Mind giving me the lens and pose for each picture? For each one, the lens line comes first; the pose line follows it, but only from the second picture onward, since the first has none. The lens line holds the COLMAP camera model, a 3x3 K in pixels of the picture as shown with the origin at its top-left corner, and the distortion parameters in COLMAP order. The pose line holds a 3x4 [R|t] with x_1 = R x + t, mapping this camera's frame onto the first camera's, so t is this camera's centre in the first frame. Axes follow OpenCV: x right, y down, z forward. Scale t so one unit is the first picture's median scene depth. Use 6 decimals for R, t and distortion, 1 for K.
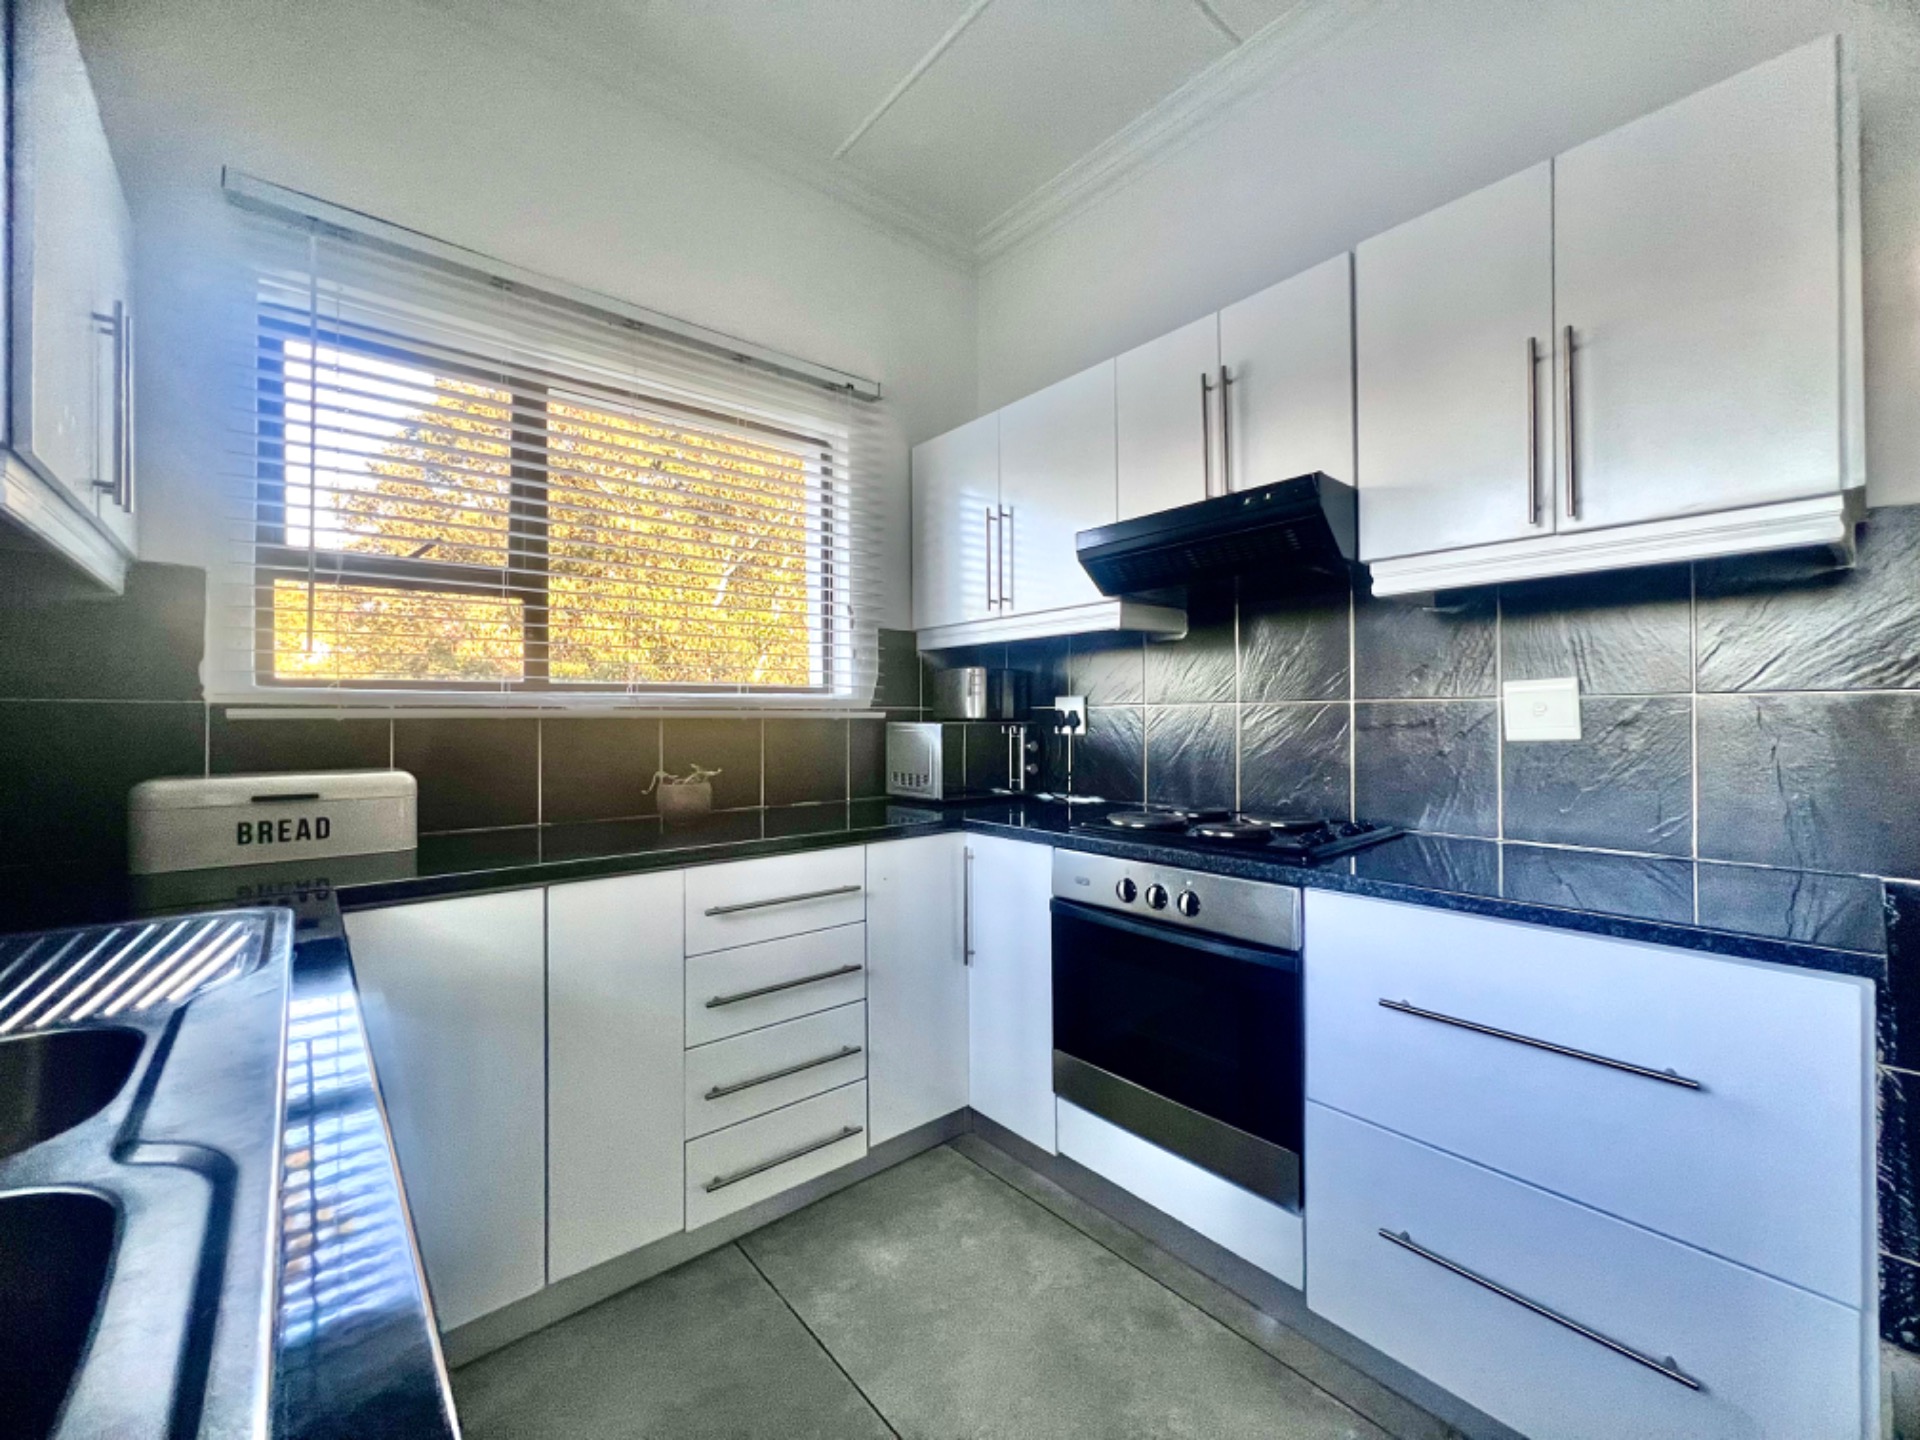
lens RADIAL K [[775.5, 0, 954.9], [0, 775.5, 715.1], [0, 0, 1]] dist [-0.001029, 0.000925]
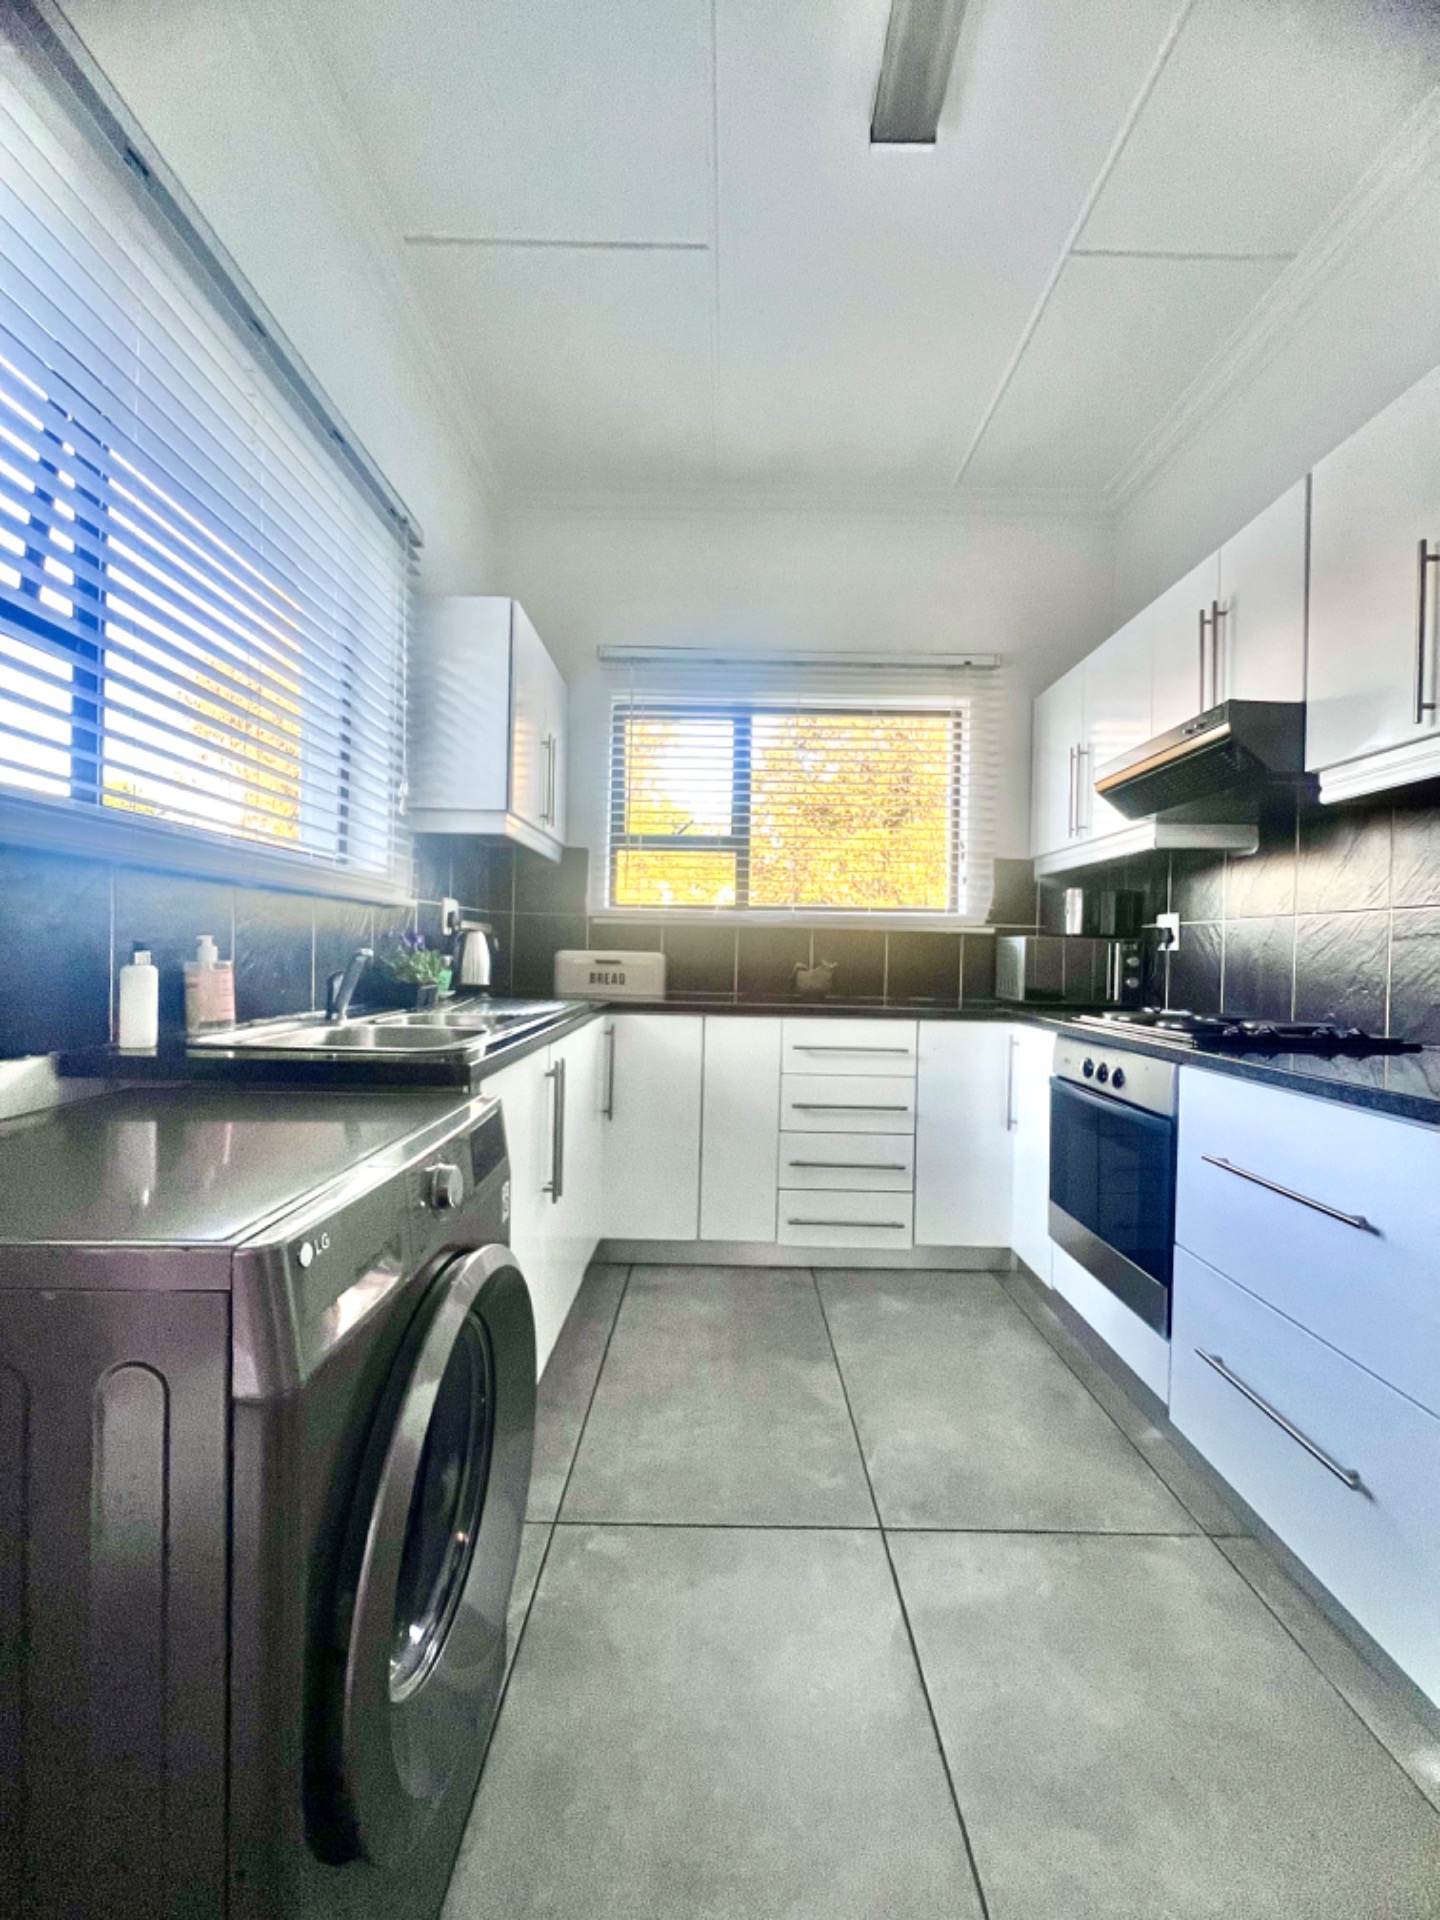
lens RADIAL K [[775.5, 0, 718.4], [0, 775.5, 957.4], [0, 0, 1]] dist [-0.001029, 0.000925]
pose [[0.759216, 0.028380, -0.650220, 0.485635], [-0.024365, 0.999588, 0.015179, 0.043949], [0.650383, 0.004318, 0.759594, -0.246176]]
